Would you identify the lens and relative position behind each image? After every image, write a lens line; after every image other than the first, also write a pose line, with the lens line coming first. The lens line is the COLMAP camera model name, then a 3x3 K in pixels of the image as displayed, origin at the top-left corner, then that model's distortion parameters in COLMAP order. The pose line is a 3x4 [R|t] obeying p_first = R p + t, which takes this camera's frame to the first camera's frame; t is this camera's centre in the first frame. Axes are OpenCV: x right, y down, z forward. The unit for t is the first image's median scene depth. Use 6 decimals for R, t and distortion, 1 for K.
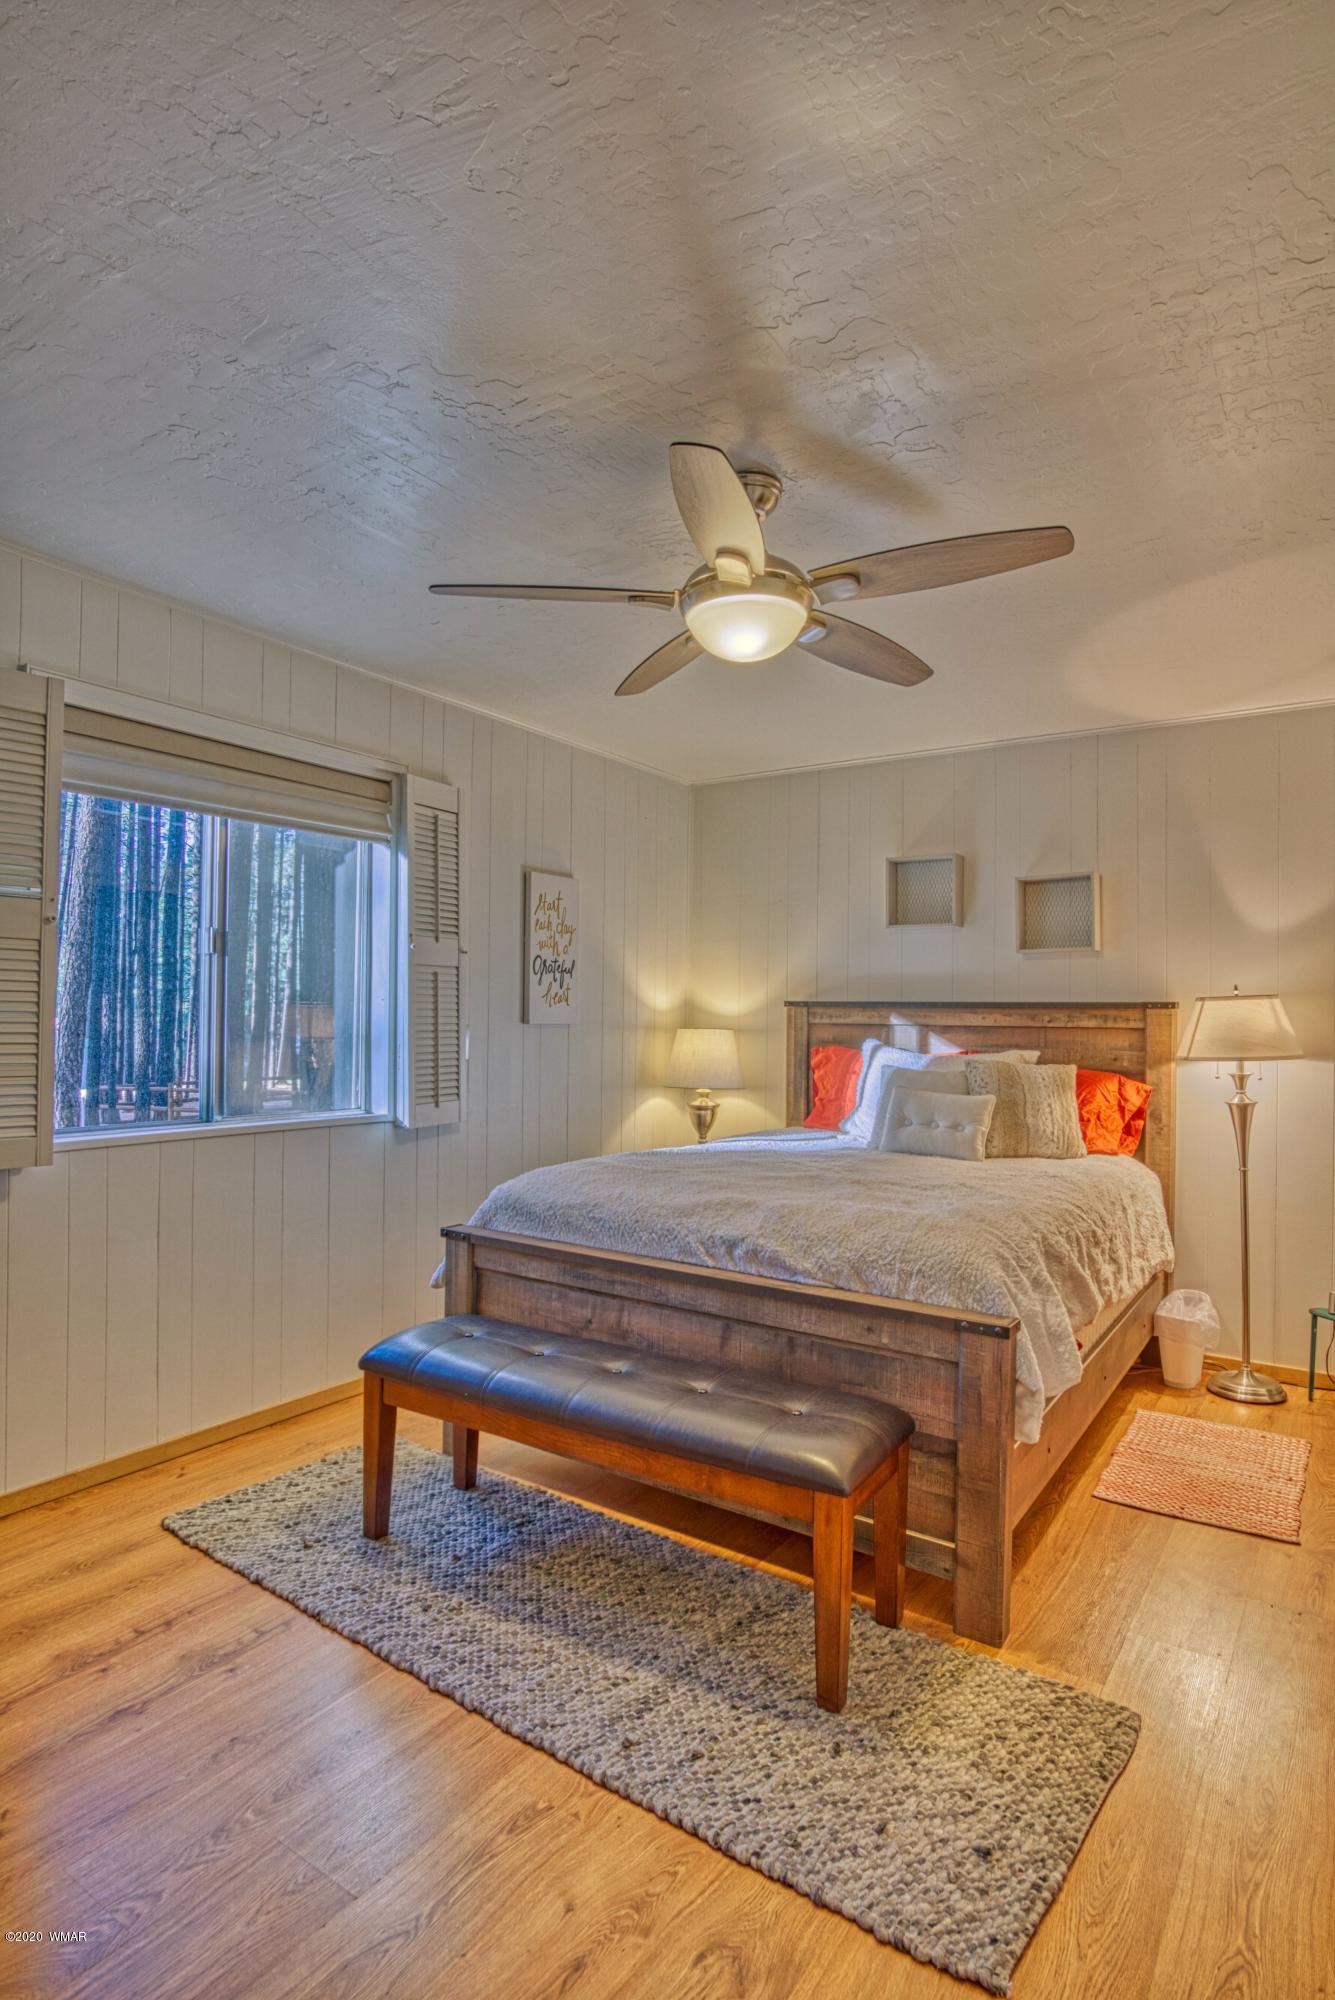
lens RADIAL K [[1062.2, 0, 662.4], [0, 1062.2, 1003.4], [0, 0, 1]] dist [-0.032035, 0.006312]
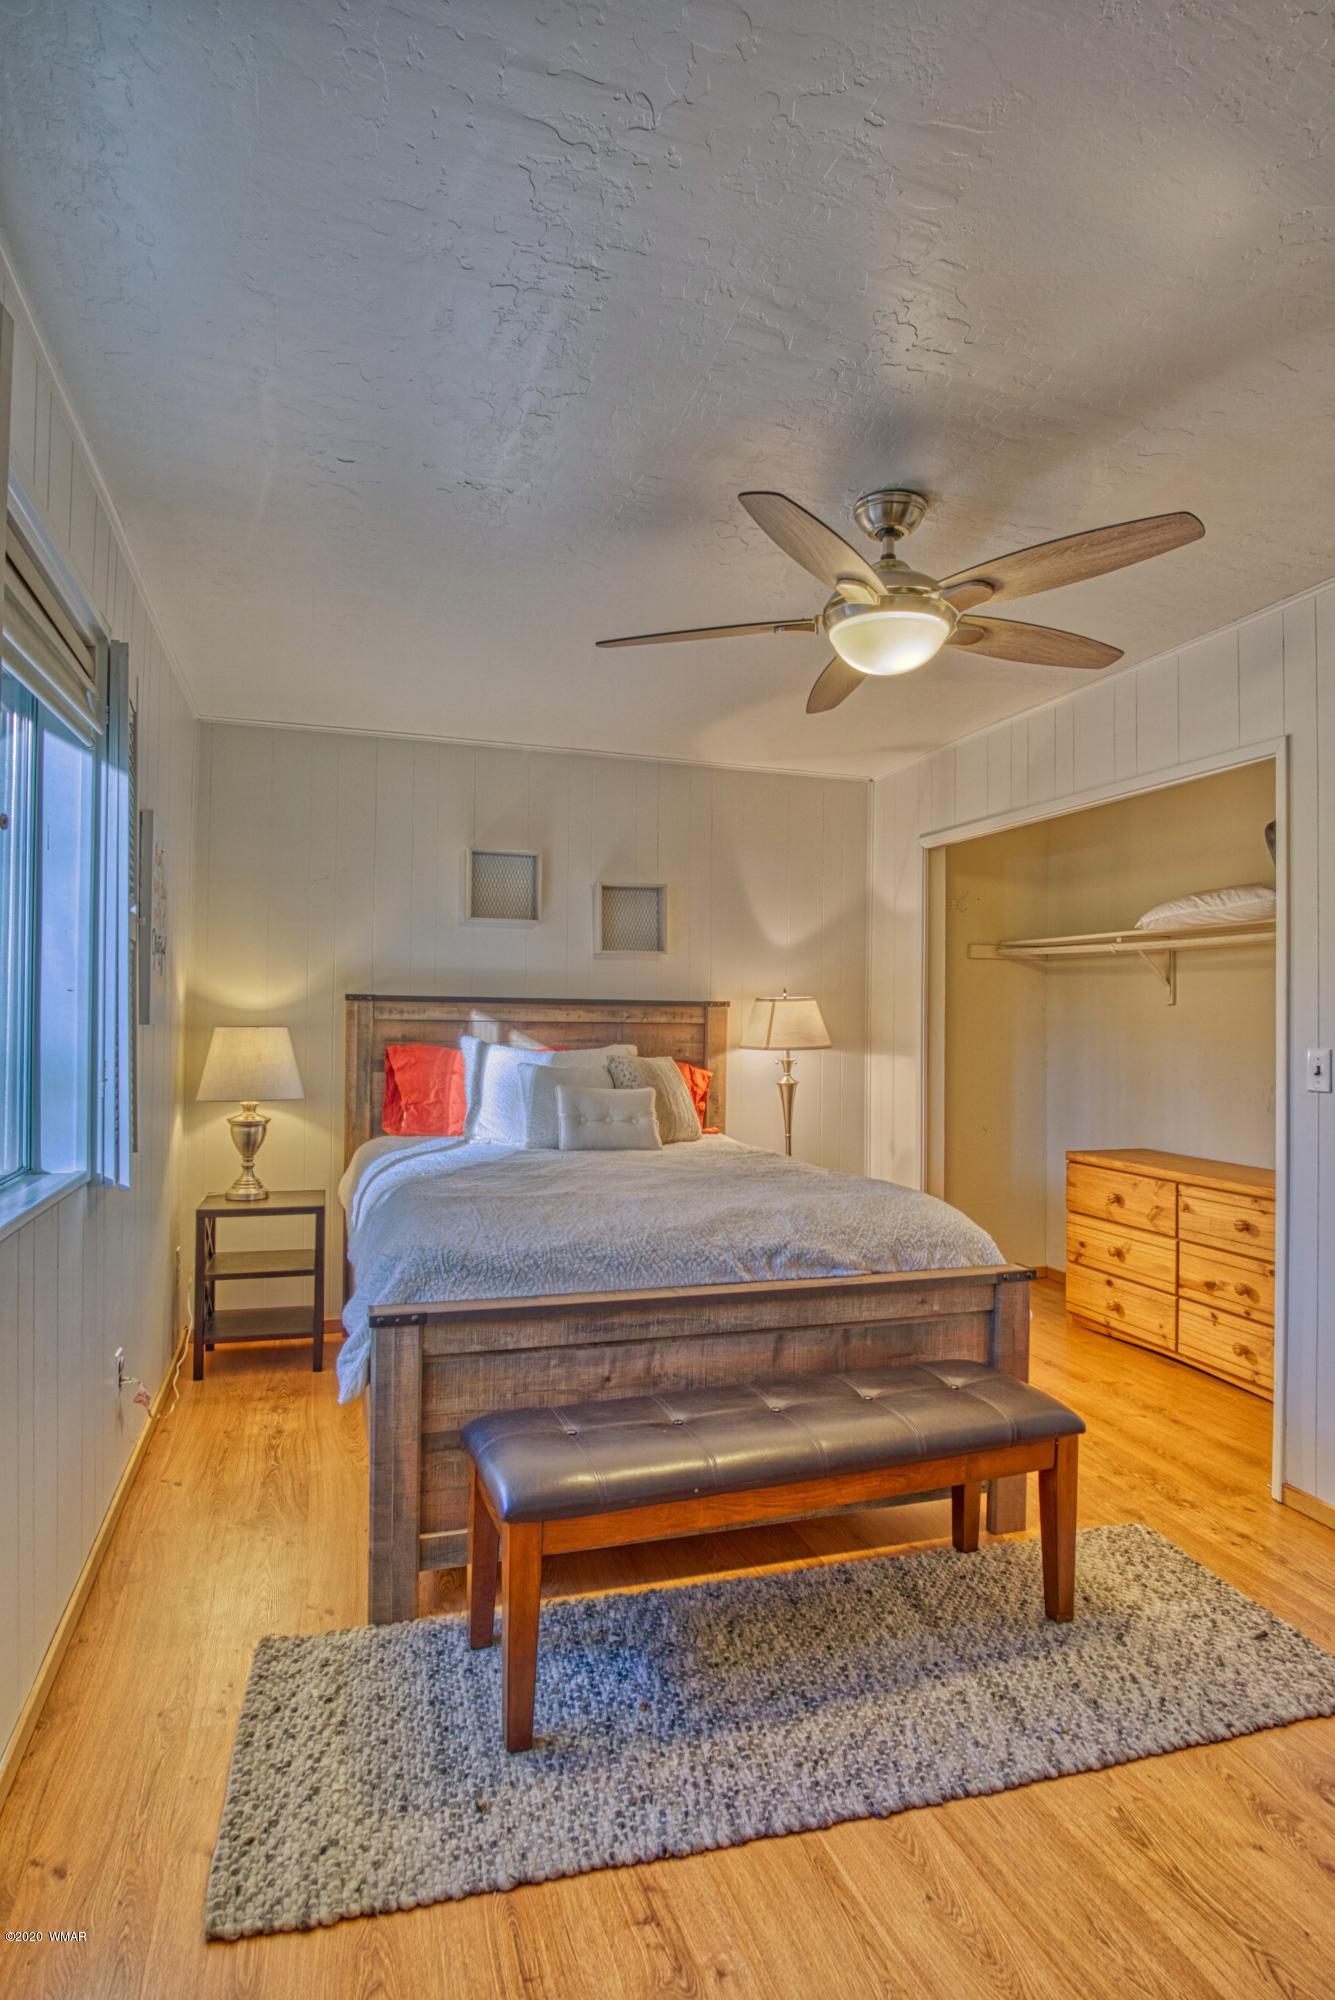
lens RADIAL K [[1062.2, 0, 661.5], [0, 1062.2, 1000.4], [0, 0, 1]] dist [-0.032035, 0.006312]
pose [[0.615507, 0.007238, 0.788098, -0.726730], [-0.016036, 0.999866, 0.003341, -0.007390], [-0.787968, -0.014694, 0.615541, 0.455265]]
